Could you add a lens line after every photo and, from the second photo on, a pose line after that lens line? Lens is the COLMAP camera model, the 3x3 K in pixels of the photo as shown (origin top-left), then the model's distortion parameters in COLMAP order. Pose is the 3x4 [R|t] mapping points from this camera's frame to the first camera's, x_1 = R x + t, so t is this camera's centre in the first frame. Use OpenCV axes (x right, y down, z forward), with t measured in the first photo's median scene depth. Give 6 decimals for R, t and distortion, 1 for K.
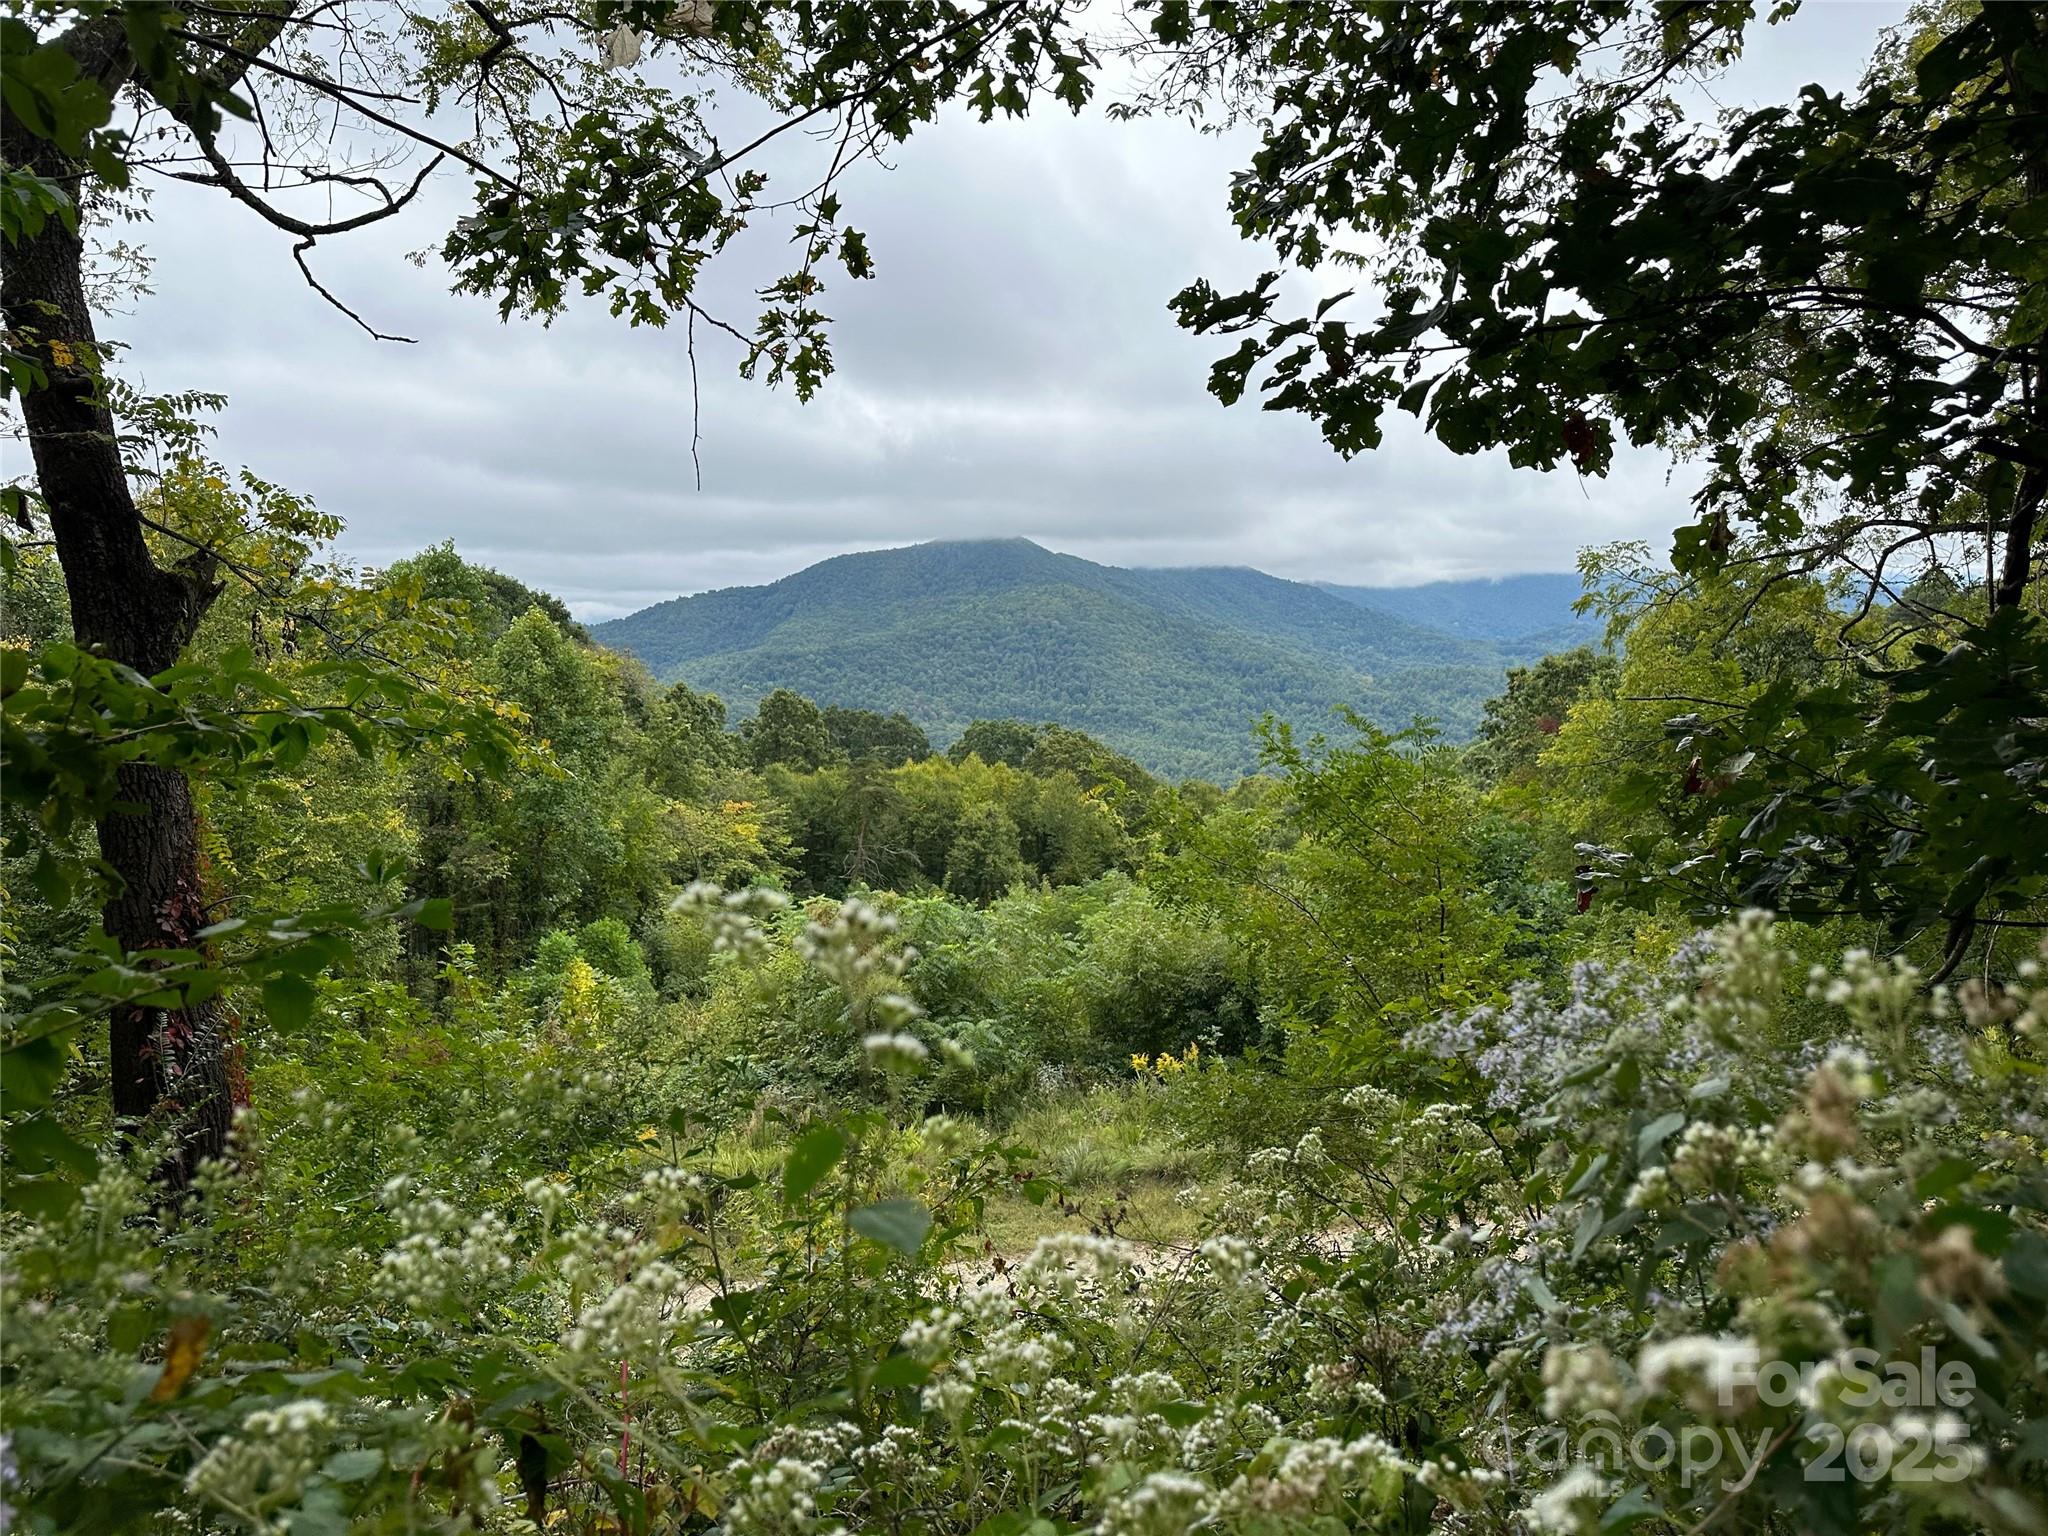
lens RADIAL K [[1435.1, 0, 1024.0], [0, 1435.1, 768.0], [0, 0, 1]] dist [0.167410, -0.226160]
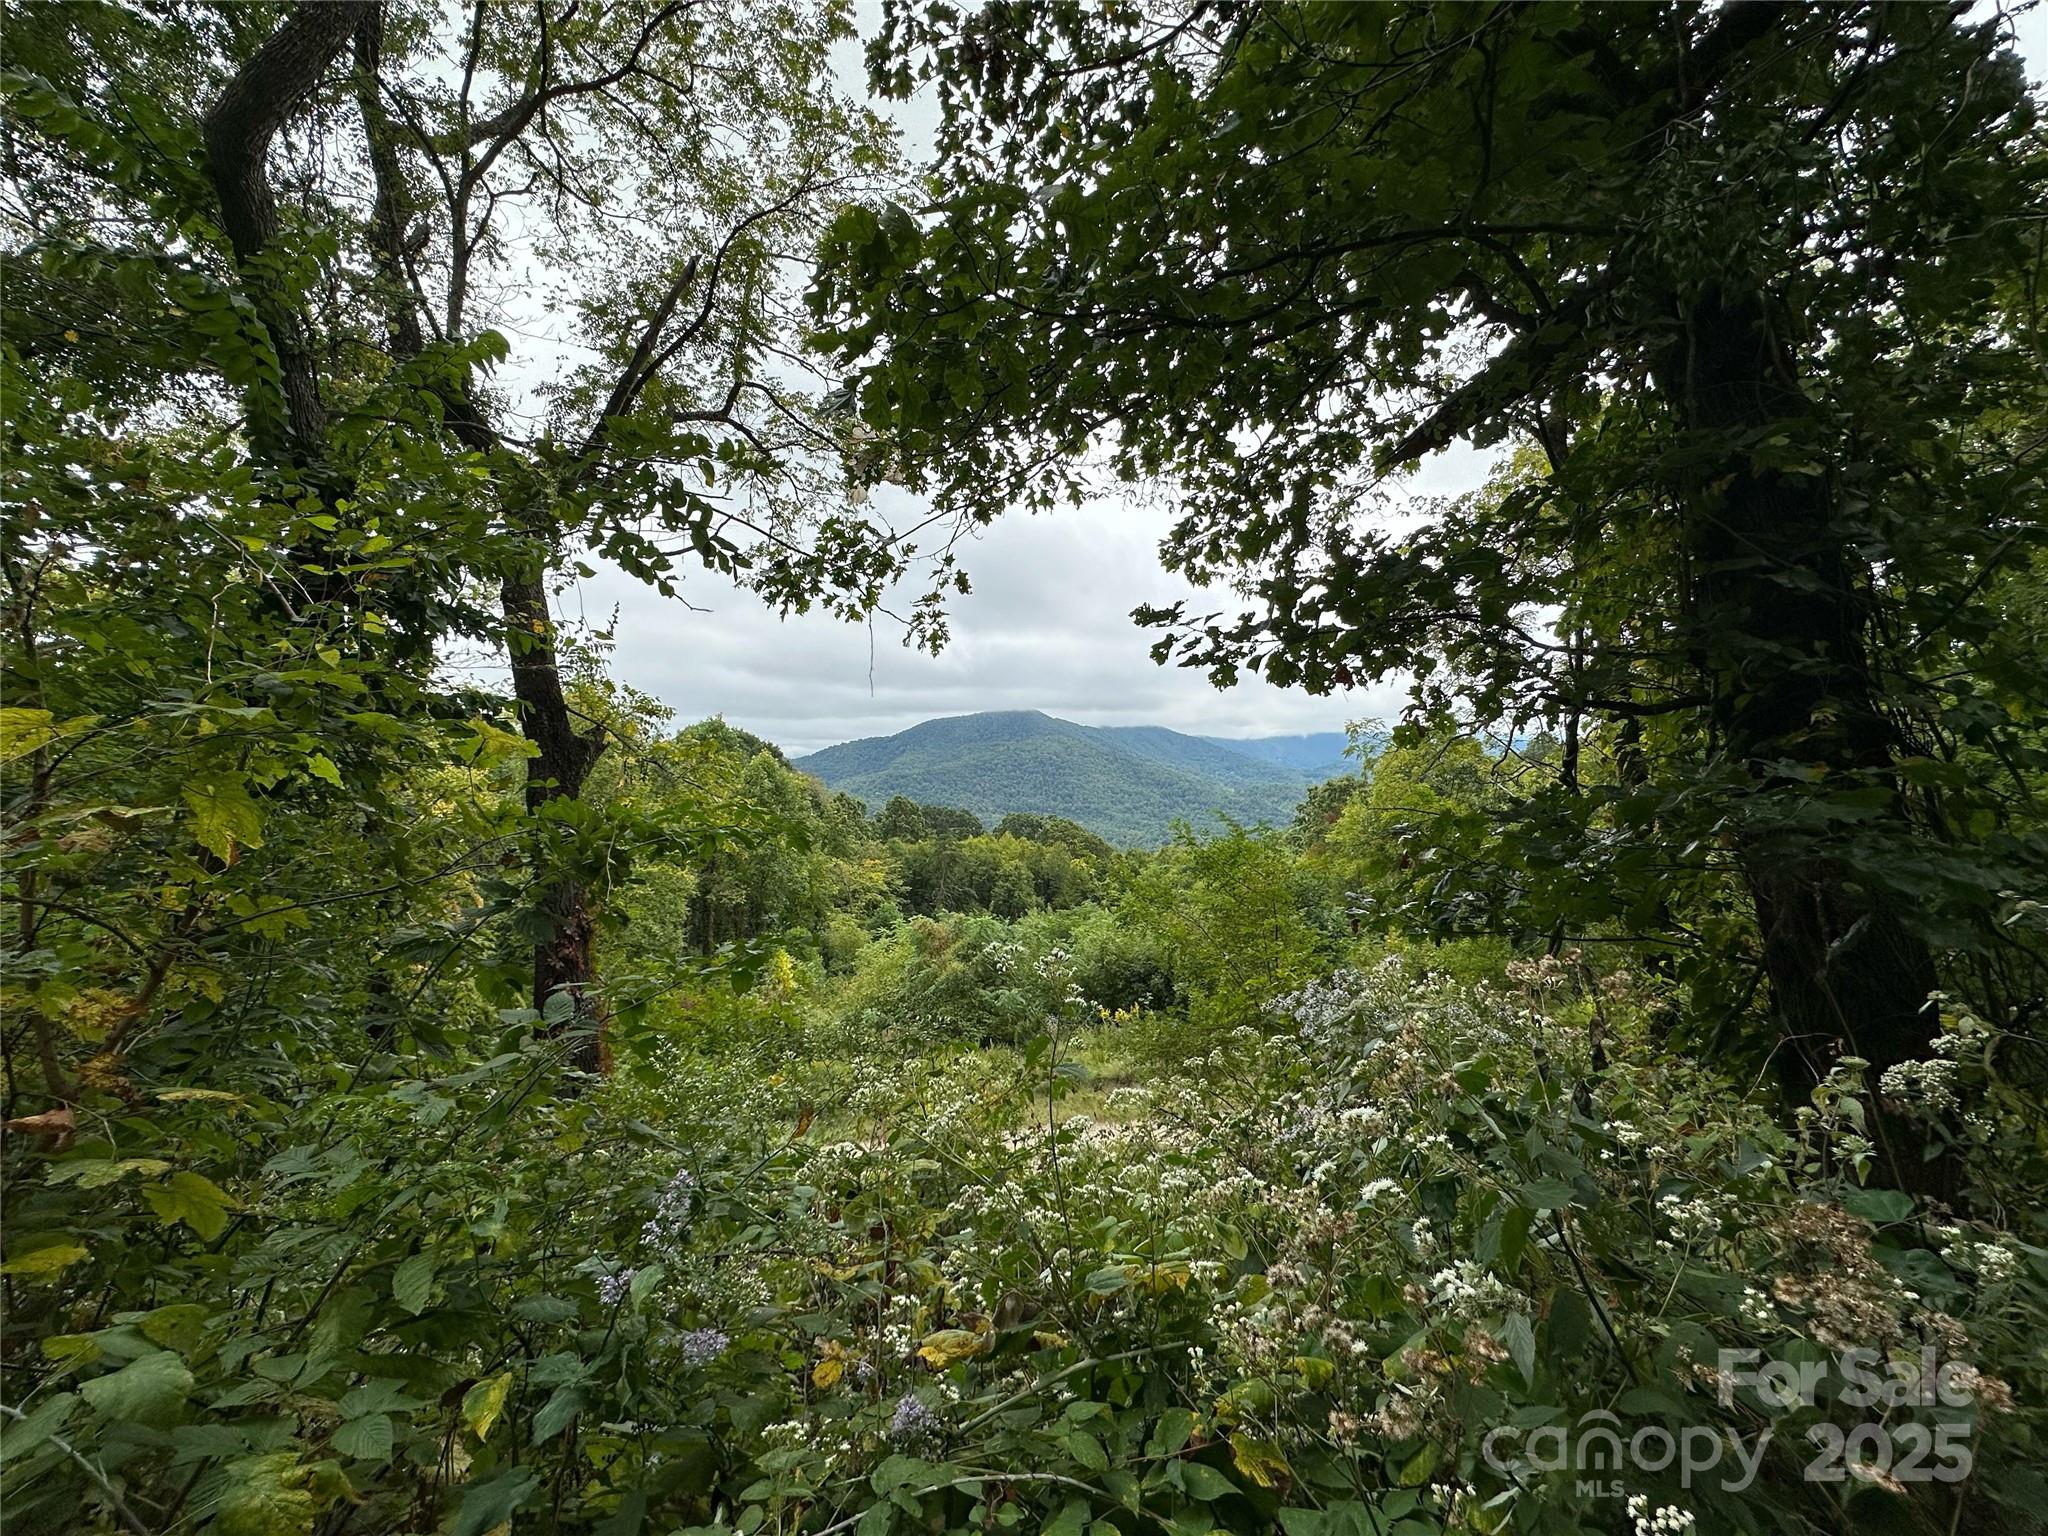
lens RADIAL K [[825.3, 0, 1025.9], [0, 825.3, 762.9], [0, 0, 1]] dist [-0.000746, -0.000285]
pose [[0.999913, 0.001679, -0.013115, -0.016854], [-0.002905, 0.995566, -0.094021, -0.012619], [0.012899, 0.094051, 0.995484, -0.059482]]
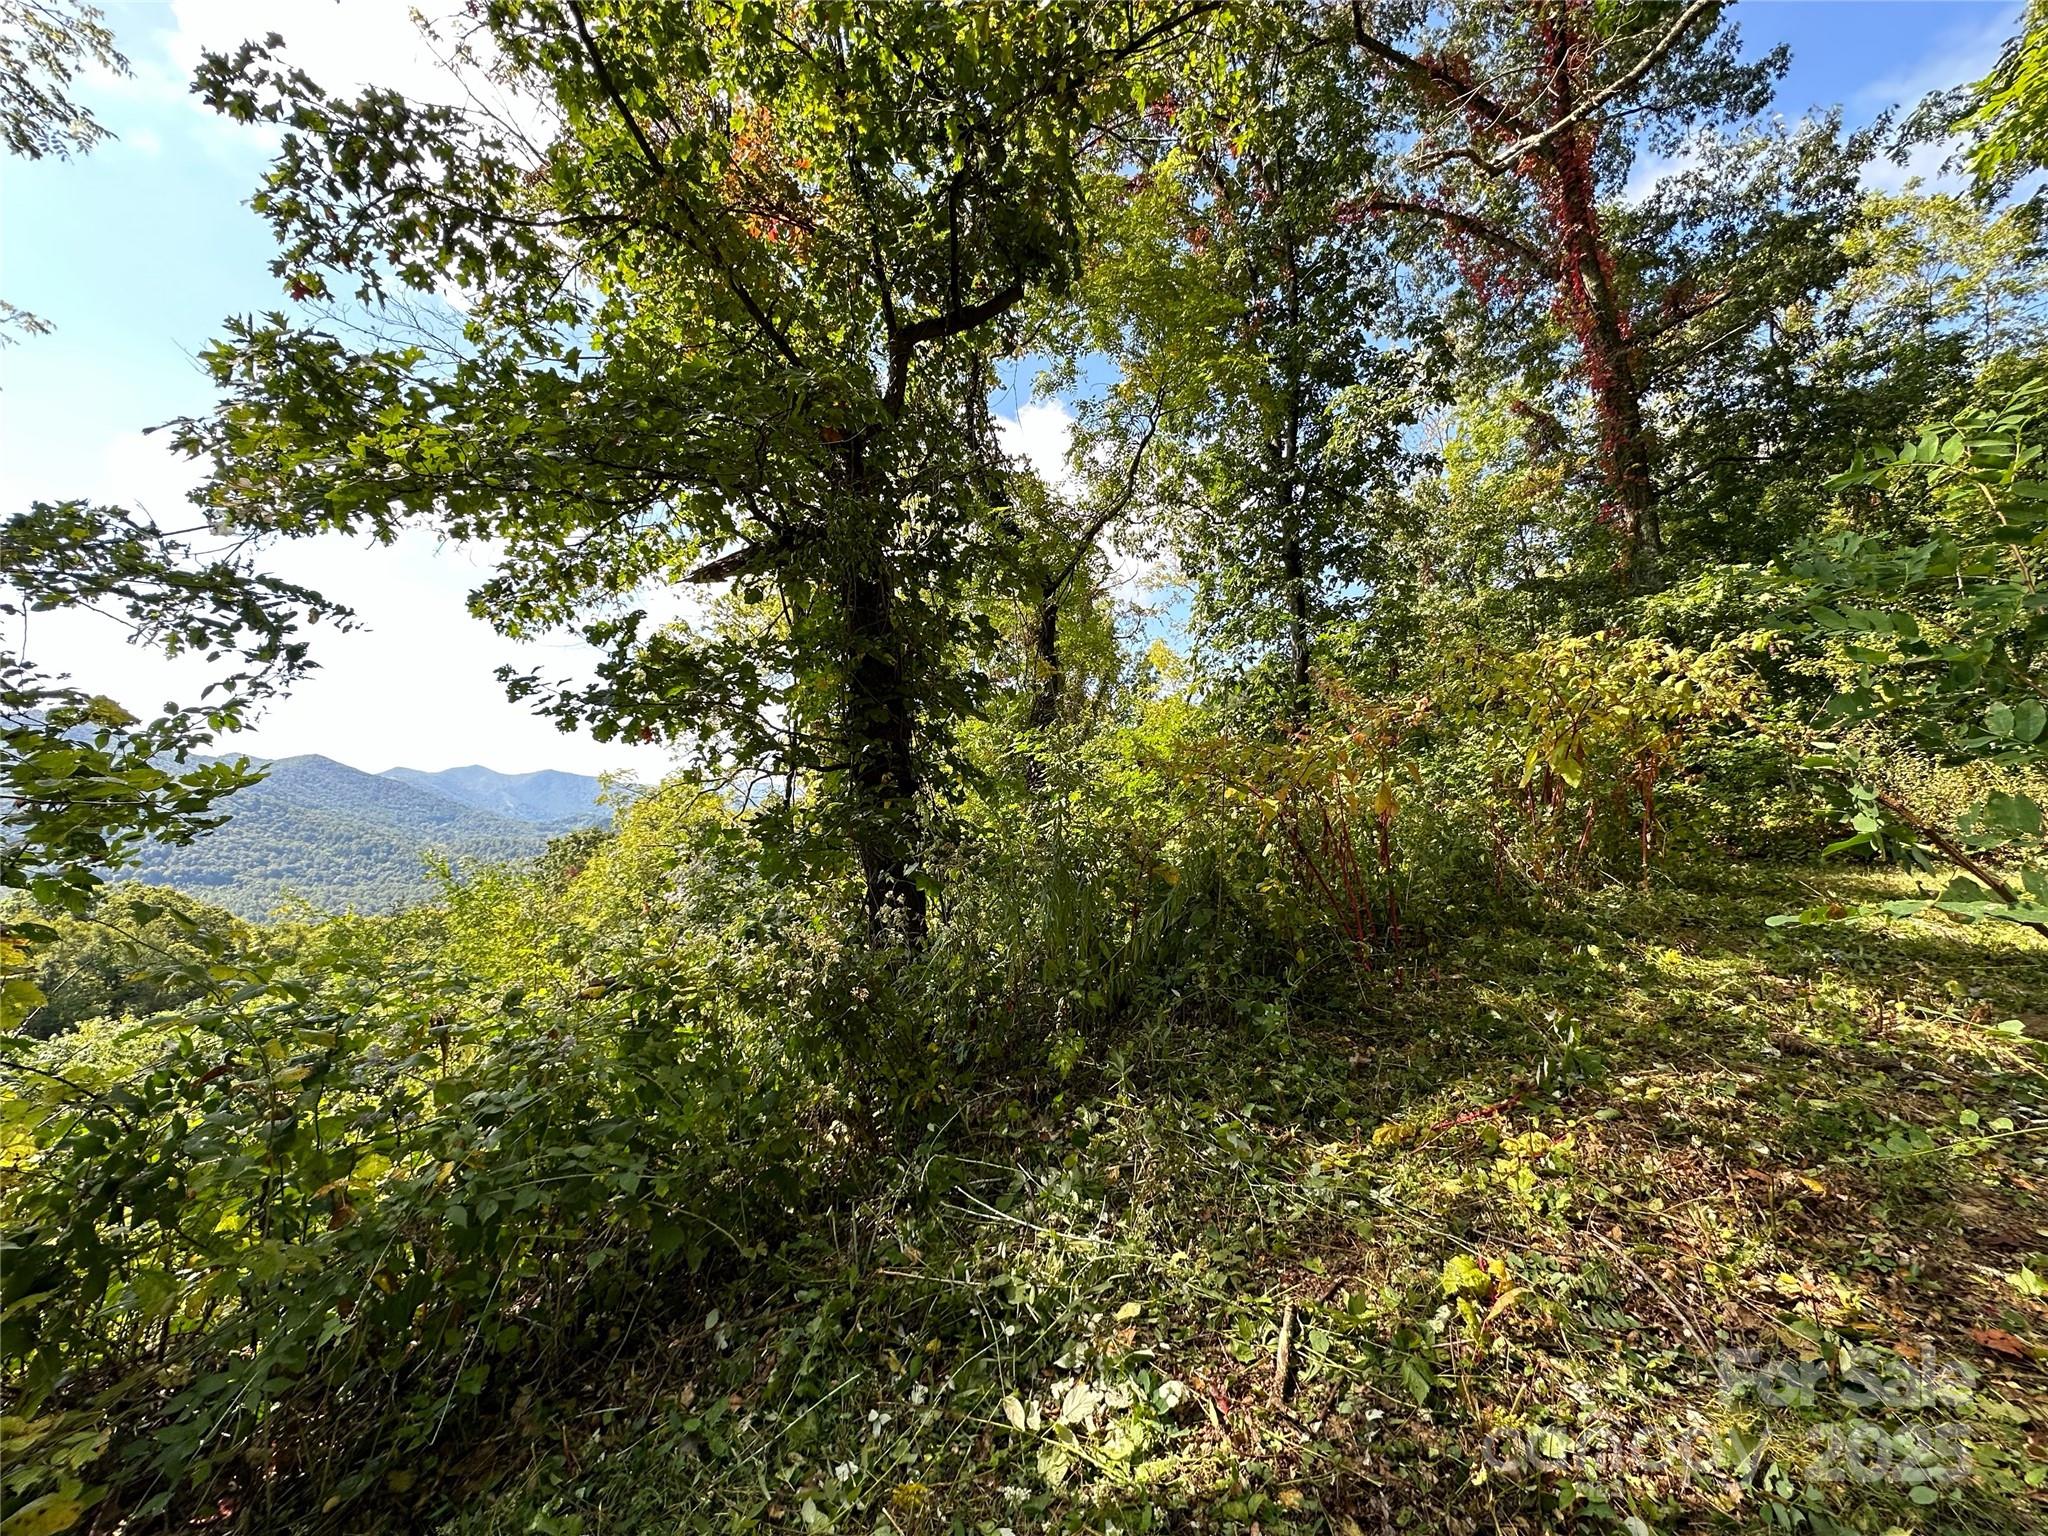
lens RADIAL K [[825.3, 0, 1025.9], [0, 825.3, 762.9], [0, 0, 1]] dist [-0.000746, -0.000285]
pose [[0.663347, 0.071744, 0.744864, -0.248275], [0.048666, 0.989150, -0.138613, 0.059506], [-0.746728, 0.128198, 0.652659, -0.435117]]
